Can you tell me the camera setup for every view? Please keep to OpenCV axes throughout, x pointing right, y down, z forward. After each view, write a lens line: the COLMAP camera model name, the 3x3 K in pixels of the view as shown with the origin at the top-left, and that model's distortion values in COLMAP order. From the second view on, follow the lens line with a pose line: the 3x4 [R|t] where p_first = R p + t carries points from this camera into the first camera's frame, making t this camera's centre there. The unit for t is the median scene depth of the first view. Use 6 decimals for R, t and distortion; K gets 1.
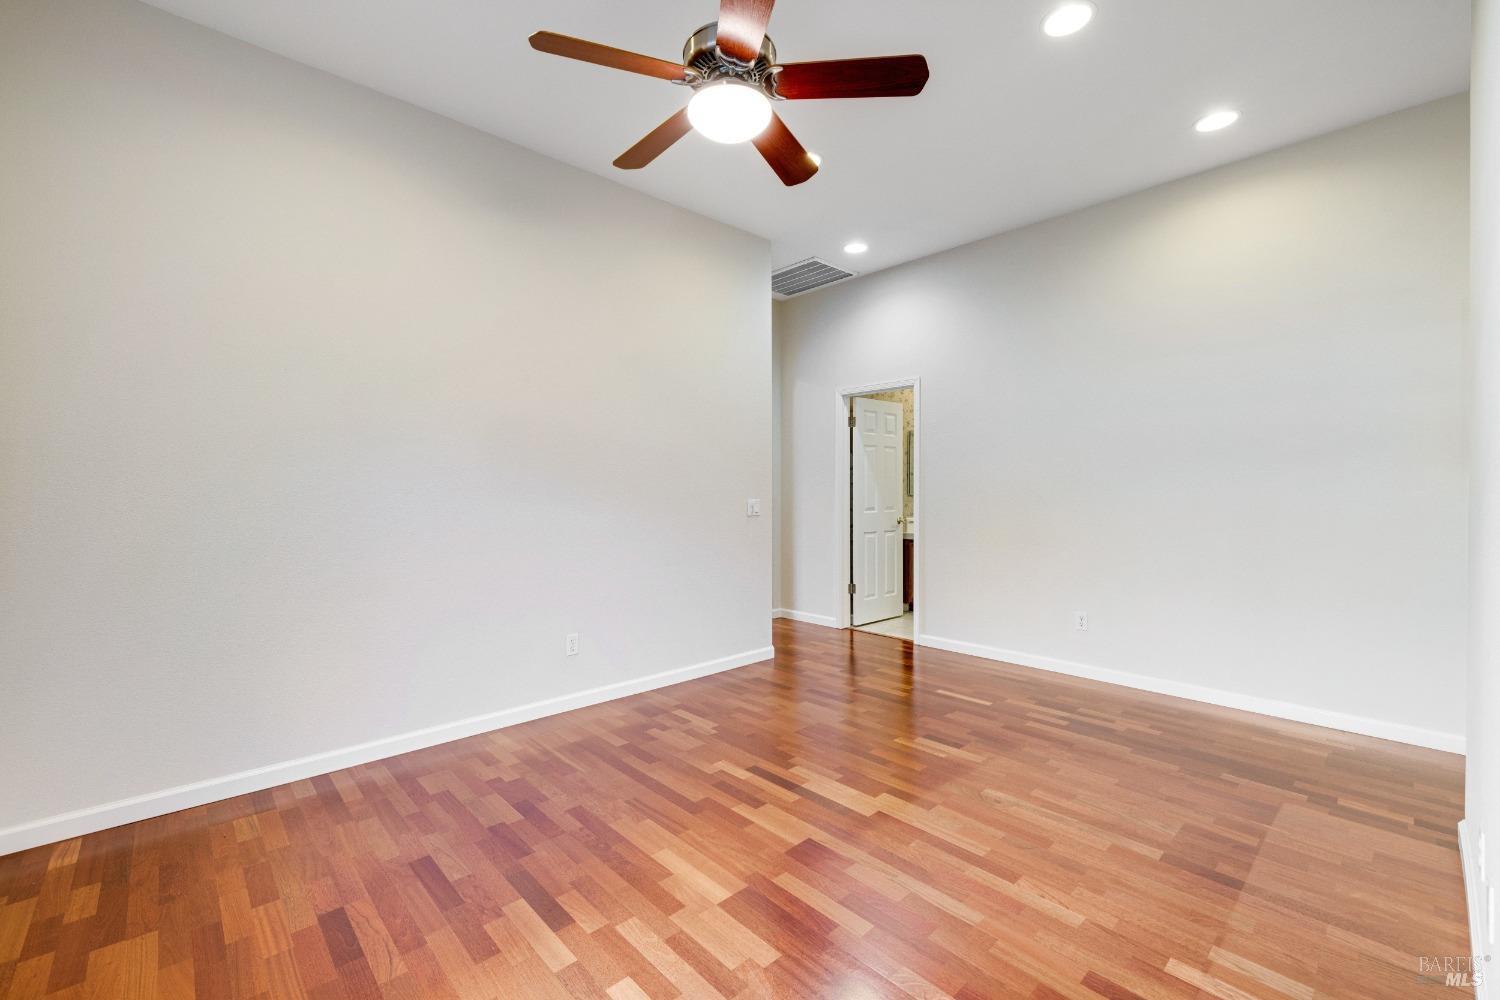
lens RADIAL K [[633.6, 0, 754.0], [0, 633.6, 490.5], [0, 0, 1]] dist [-0.002254, -0.000129]
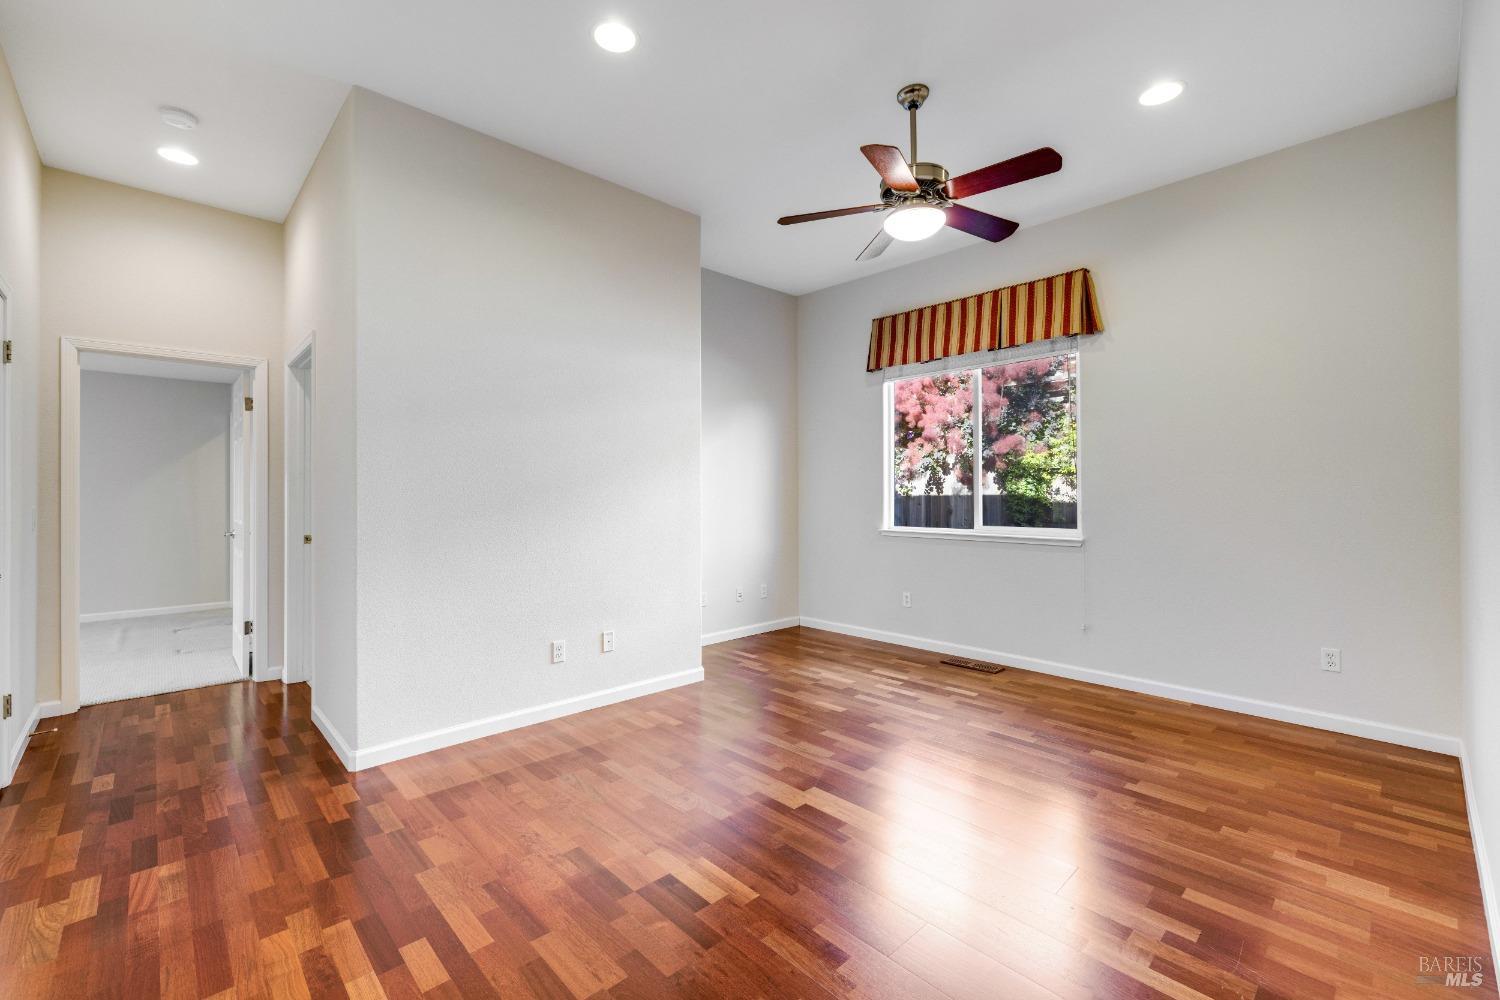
lens RADIAL K [[633.6, 0, 754.0], [0, 633.6, 490.5], [0, 0, 1]] dist [-0.002254, -0.000129]
pose [[-0.999776, 0.005608, -0.020419, 0.283901], [0.005617, 0.999984, -0.000384, -0.004116], [0.020416, -0.000498, -0.999791, 1.950847]]
